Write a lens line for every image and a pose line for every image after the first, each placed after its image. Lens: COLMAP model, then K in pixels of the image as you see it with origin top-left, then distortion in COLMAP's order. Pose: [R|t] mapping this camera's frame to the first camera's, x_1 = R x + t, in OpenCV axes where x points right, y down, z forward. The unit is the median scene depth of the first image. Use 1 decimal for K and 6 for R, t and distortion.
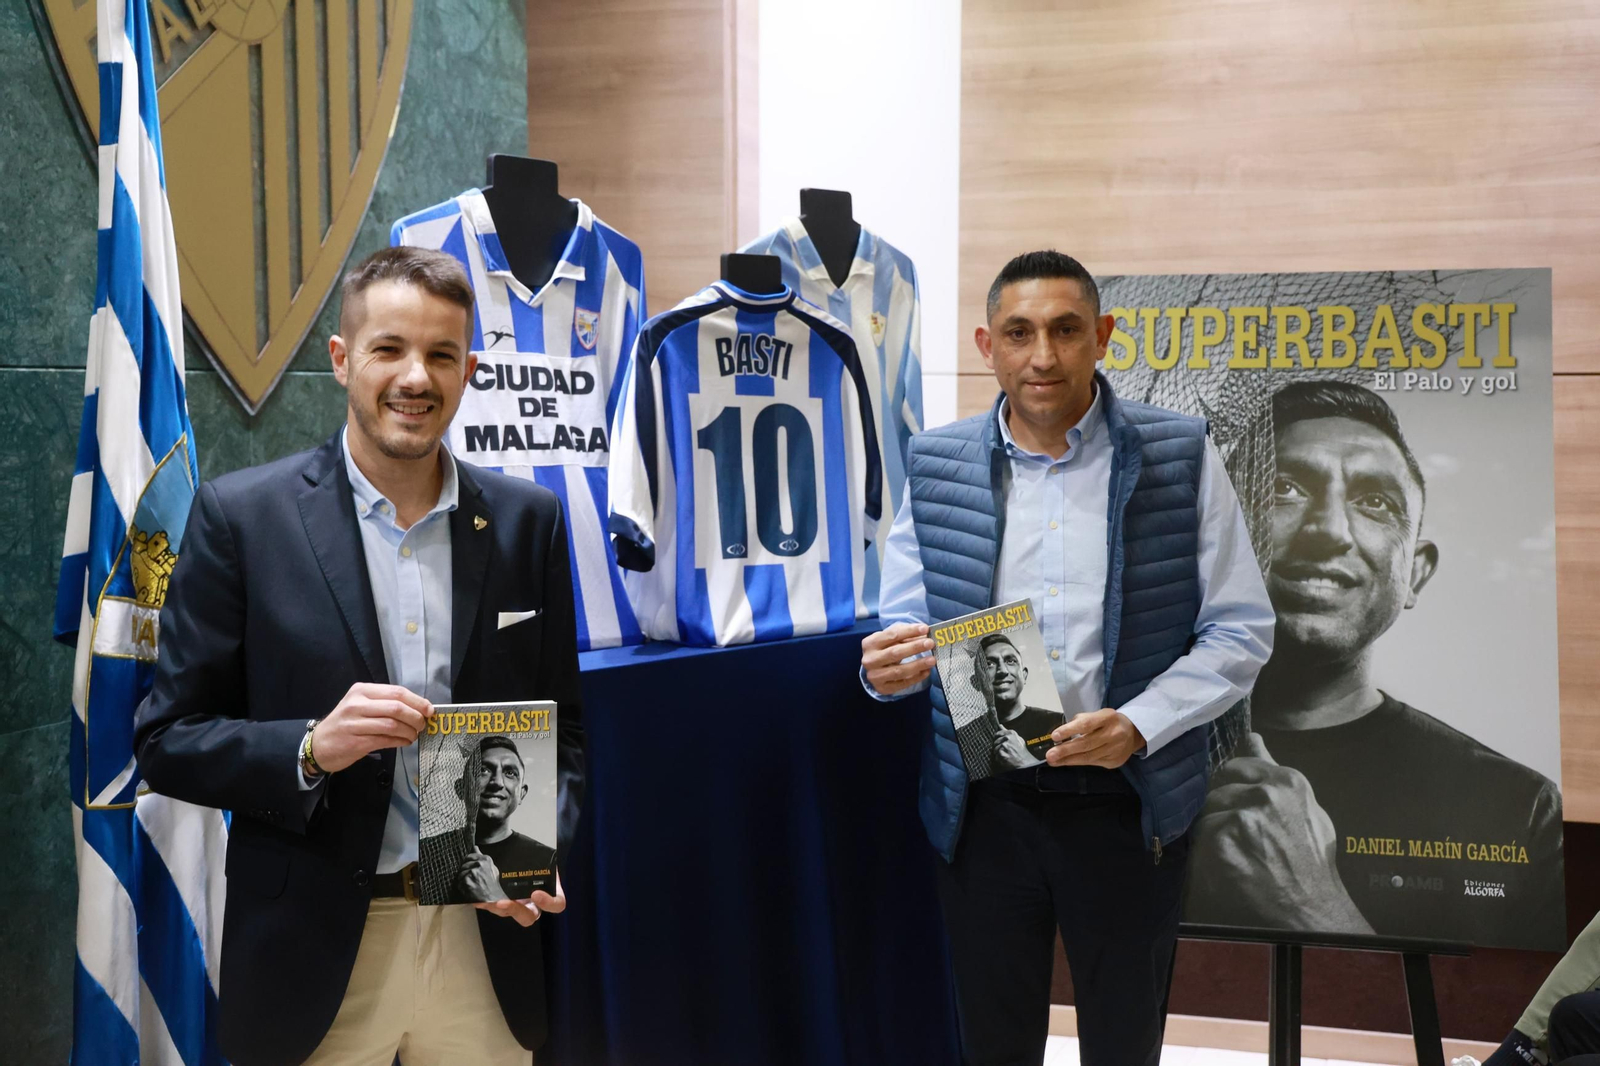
lens RADIAL K [[1958.9, 0, 802.2], [0, 1958.9, 538.2], [0, 0, 1]] dist [0.083690, 0.000000]
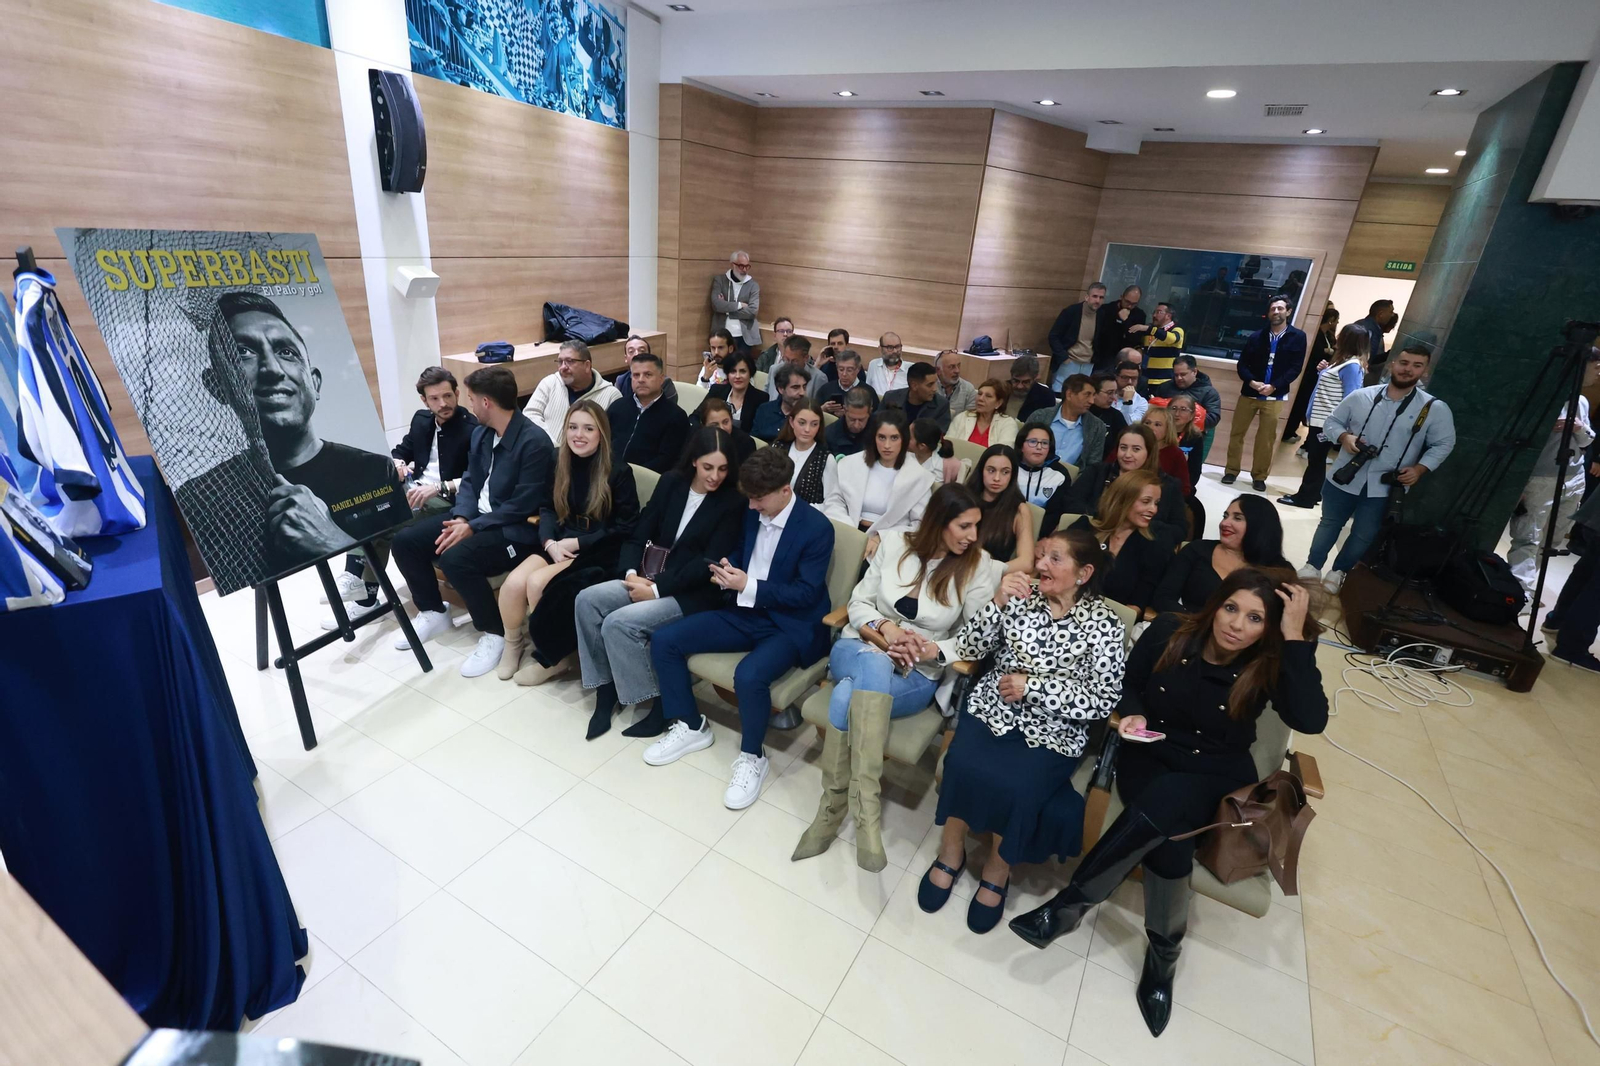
lens RADIAL K [[733.1, 0, 788.1], [0, 733.1, 527.3], [0, 0, 1]] dist [0.007749, 0.000029]
pose [[0.137645, -0.364252, 0.921072, -0.435683], [0.003844, 0.930113, 0.367253, -0.133199], [-0.990474, -0.047010, 0.129426, 0.361091]]
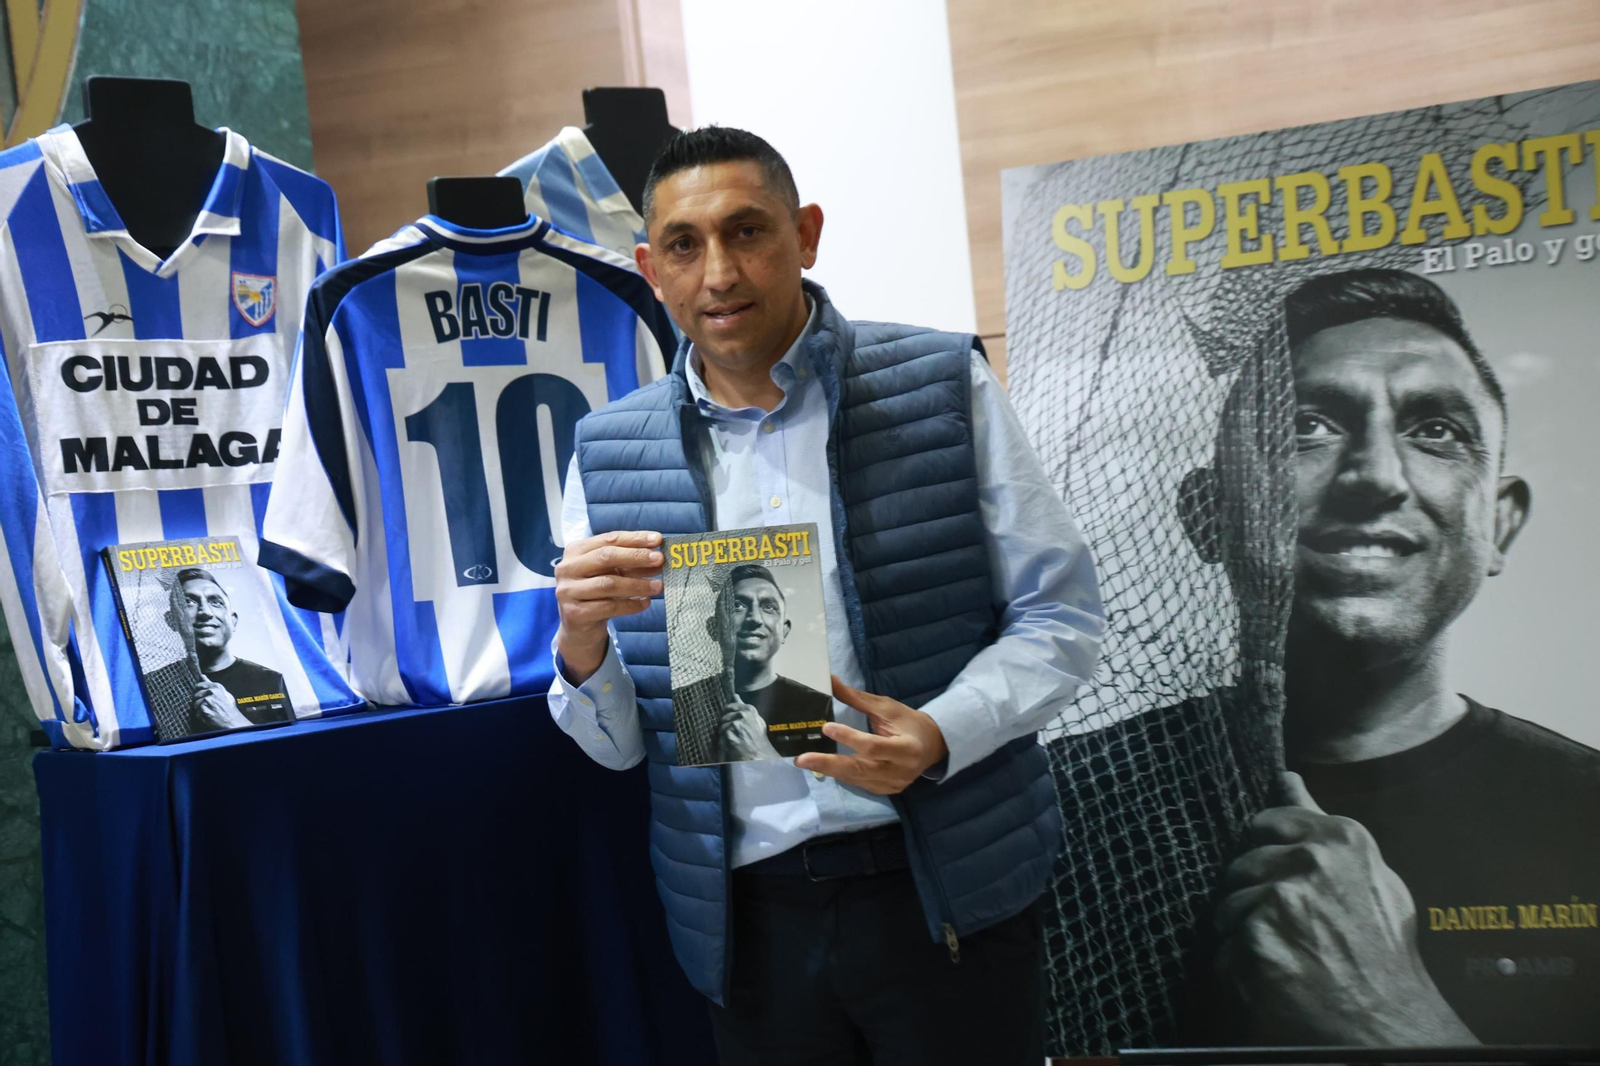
lens RADIAL K [[2653.9, 0, 805.2], [0, 2653.9, 534.6], [0, 0, 1]] dist [0.214943, 0.000000]
pose [[0.985545, -0.099521, -0.137099, 0.198565], [0.093192, 0.994297, -0.051848, 0.047927], [0.141478, 0.038321, 0.989199, 0.019972]]
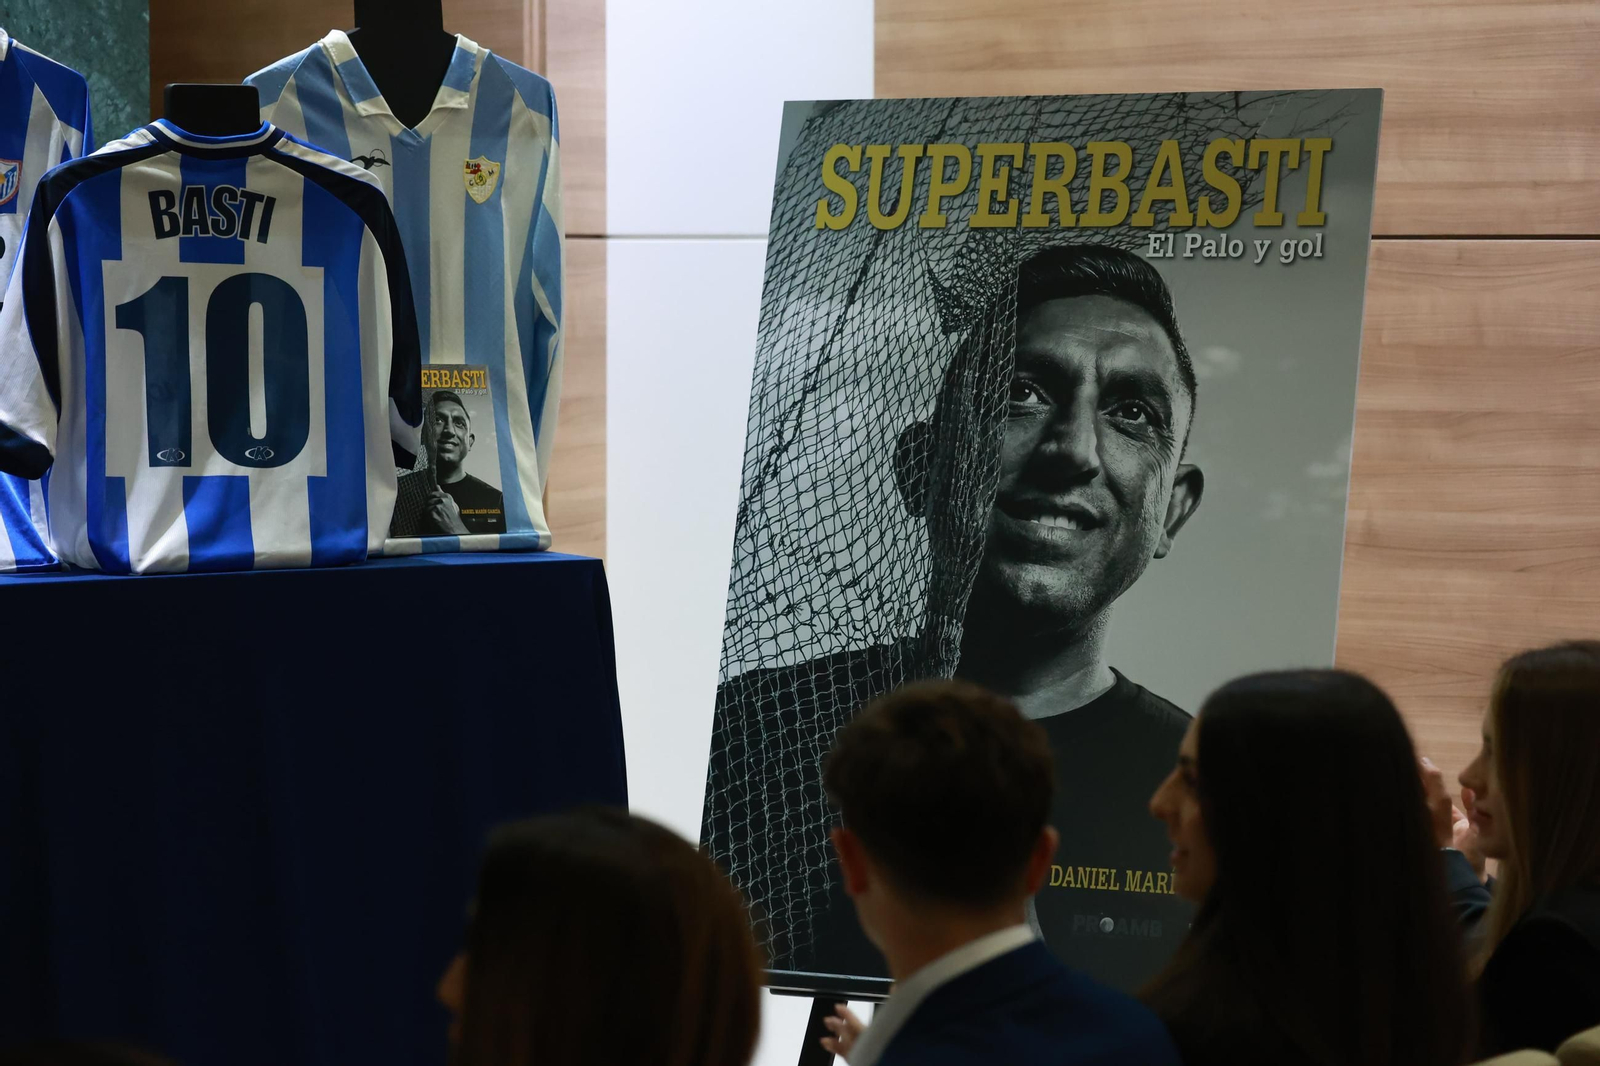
lens RADIAL K [[3986.6, 0, 885.6], [0, 3986.6, 563.5], [0, 0, 1]] dist [0.058587, 0.000000]
pose [[0.975070, 0.015649, -0.221344, 0.533889], [-0.016109, 0.999870, -0.000273, 0.039650], [0.221311, 0.003831, 0.975196, -0.456077]]
